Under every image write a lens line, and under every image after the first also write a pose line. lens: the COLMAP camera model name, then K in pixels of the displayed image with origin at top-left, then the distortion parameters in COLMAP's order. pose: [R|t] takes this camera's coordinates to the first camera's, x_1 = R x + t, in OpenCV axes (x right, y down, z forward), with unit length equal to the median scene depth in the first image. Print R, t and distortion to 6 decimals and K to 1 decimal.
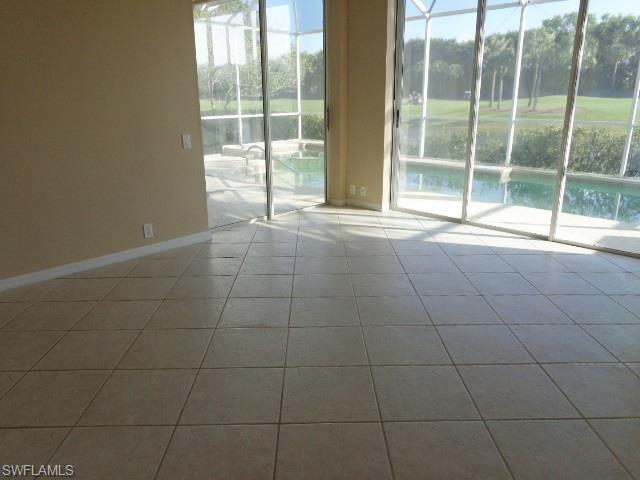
lens RADIAL K [[484.7, 0, 319.5], [0, 484.7, 236.2], [0, 0, 1]] dist [0.008952, 0.010978]
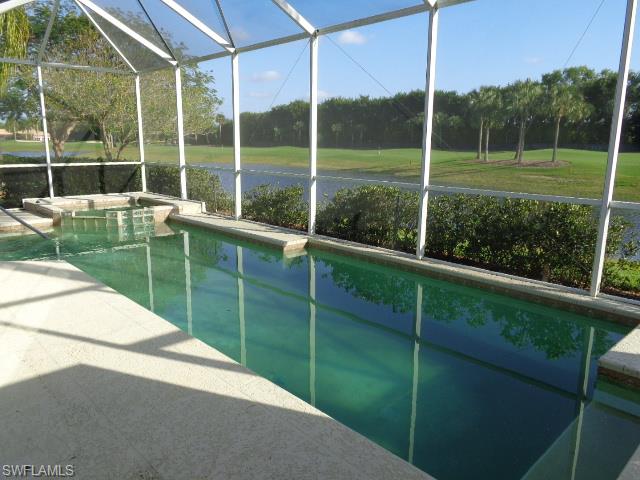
lens RADIAL K [[481.5, 0, 320.0], [0, 481.5, 240.0], [0, 0, 1]] dist [0.000387, -0.005337]
pose [[0.998681, 0.025522, -0.044561, 0.092299], [-0.029243, 0.995956, -0.084946, -0.015108], [0.042213, 0.086137, 0.995389, 0.049045]]
